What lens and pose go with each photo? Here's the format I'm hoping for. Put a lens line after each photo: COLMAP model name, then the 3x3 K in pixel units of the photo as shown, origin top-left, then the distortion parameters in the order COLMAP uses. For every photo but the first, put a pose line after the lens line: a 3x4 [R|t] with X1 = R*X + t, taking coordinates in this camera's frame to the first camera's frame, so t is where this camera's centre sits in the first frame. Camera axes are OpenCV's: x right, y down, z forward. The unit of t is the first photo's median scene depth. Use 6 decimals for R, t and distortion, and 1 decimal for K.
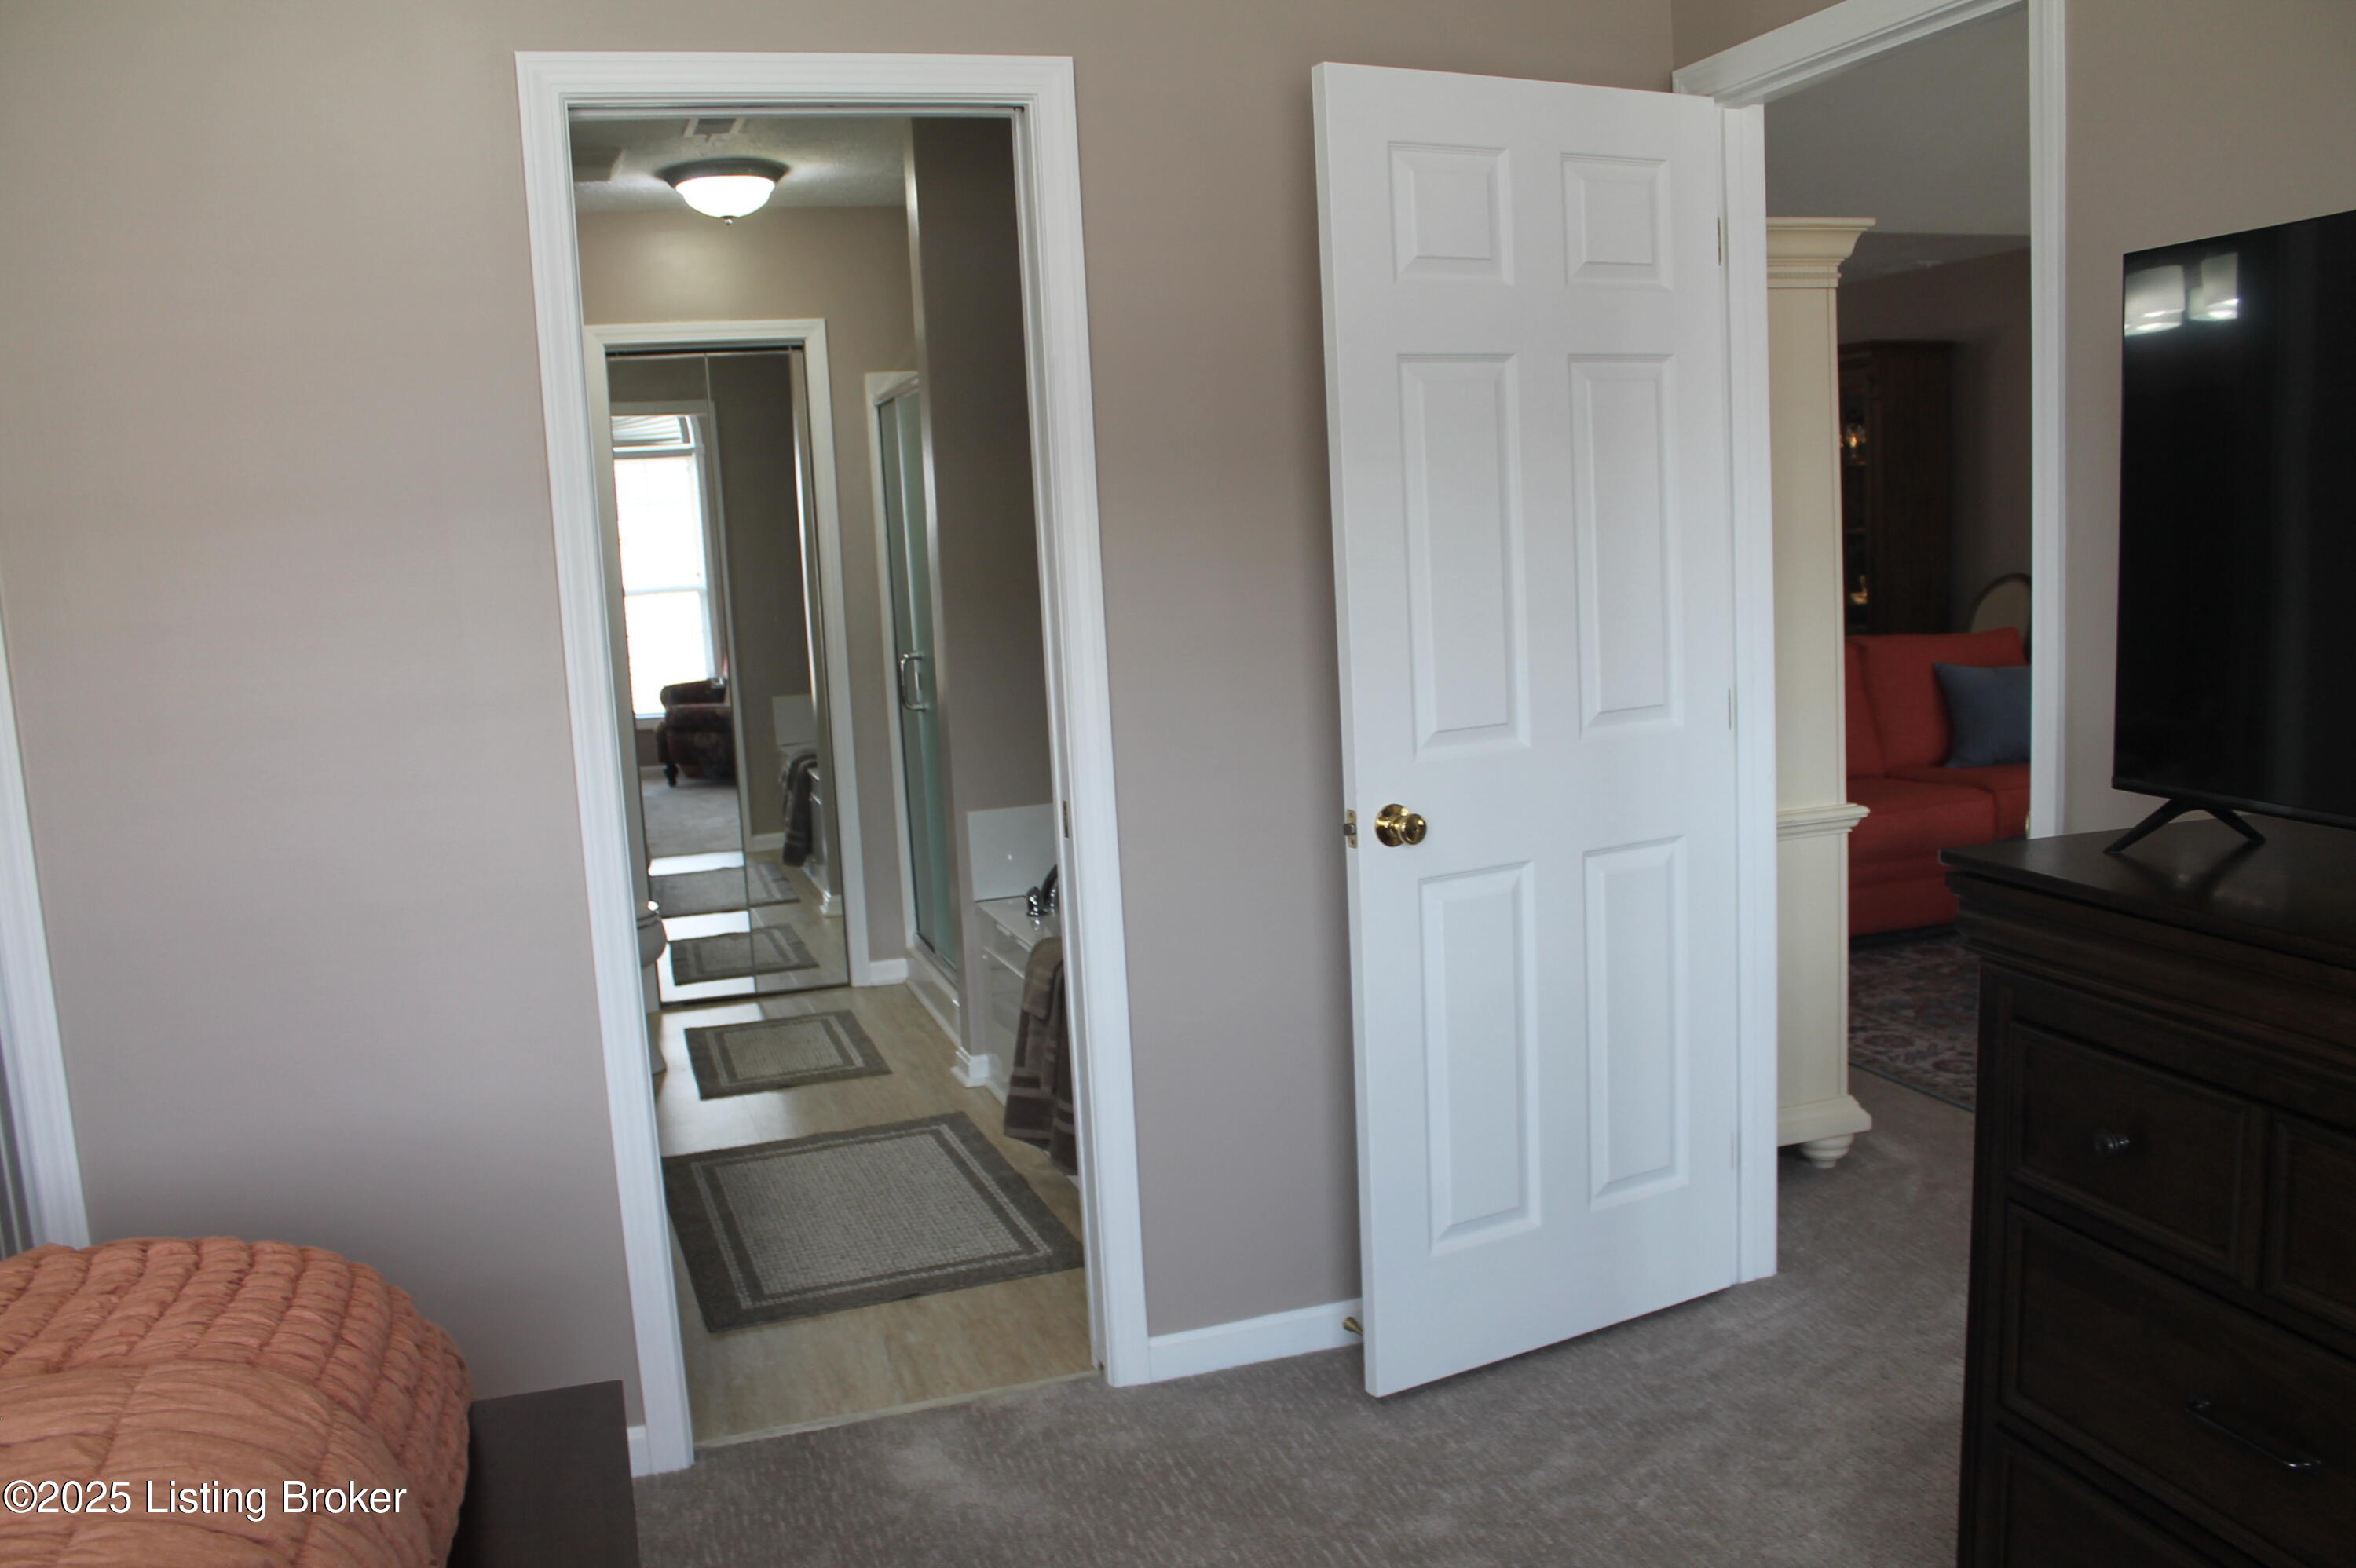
lens RADIAL K [[1992.0, 0, 1178.3], [0, 1992.0, 782.2], [0, 0, 1]] dist [-0.167797, 0.139452]
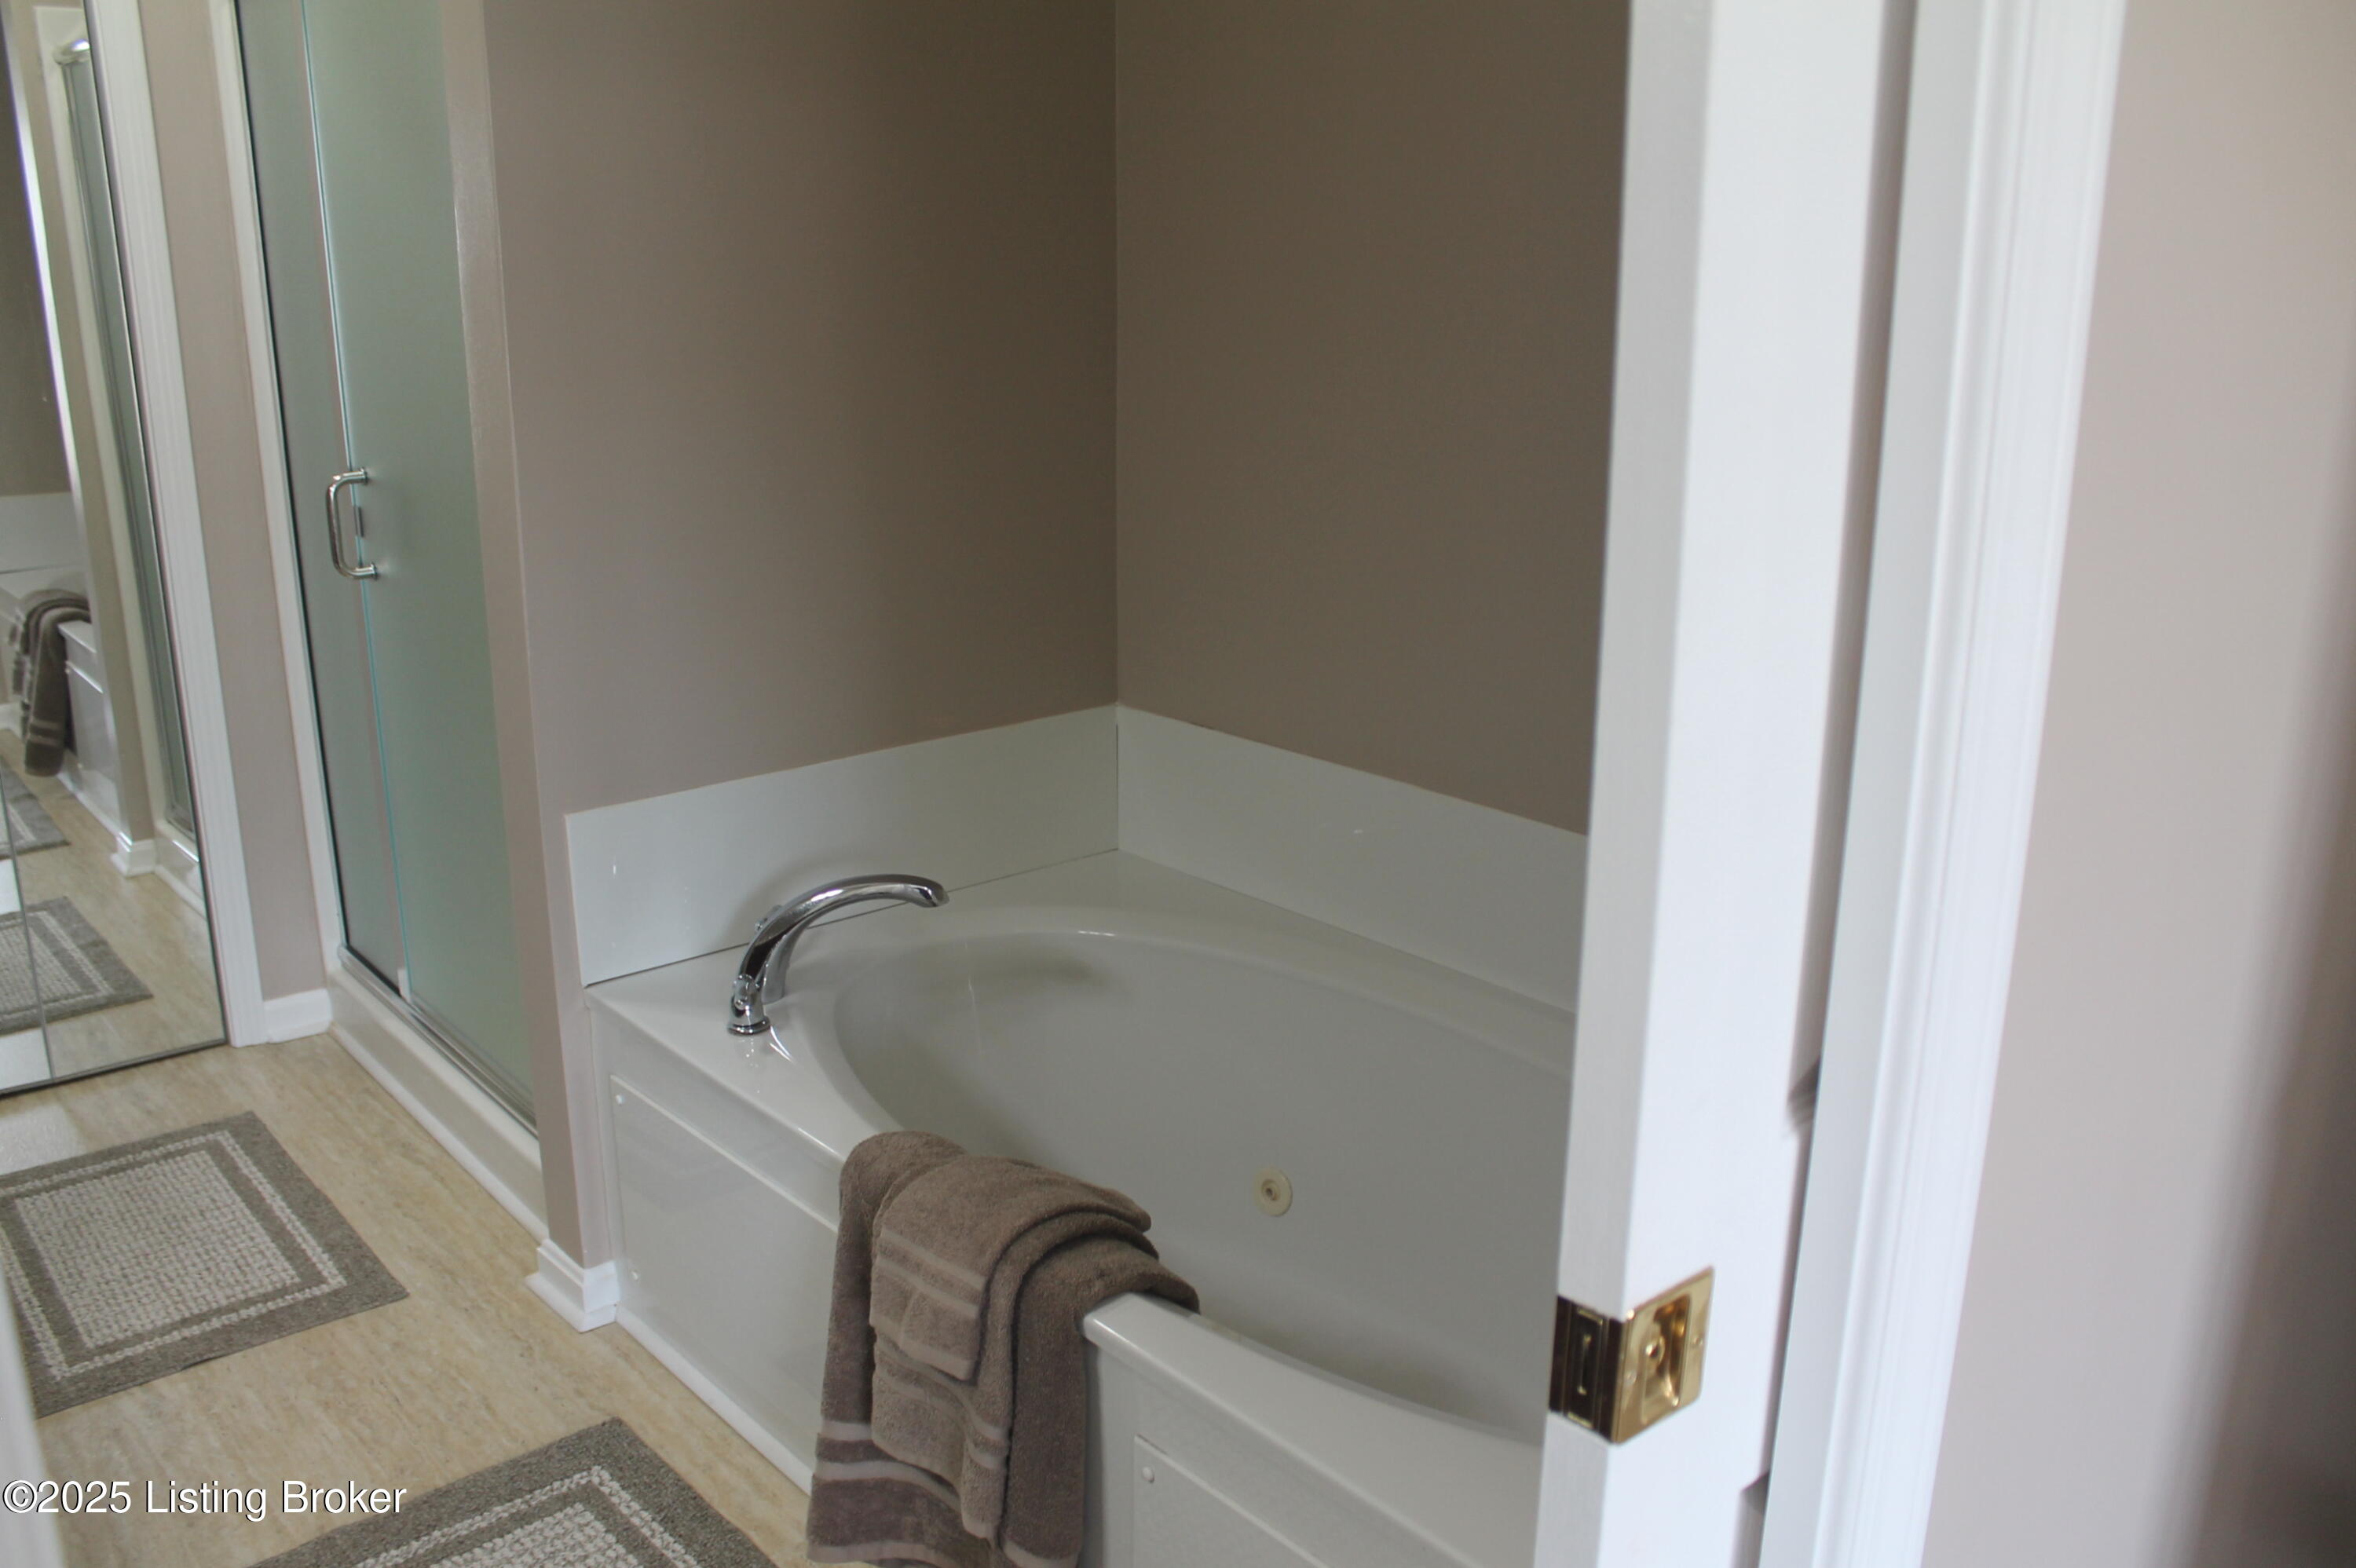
lens RADIAL K [[1992.0, 0, 1171.6], [0, 1992.0, 797.8], [0, 0, 1]] dist [-0.167797, 0.139452]
pose [[0.925179, -0.063438, 0.374192, -0.117664], [0.010471, 0.989823, 0.141918, -0.045022], [-0.379387, -0.127381, 0.916427, 0.394887]]
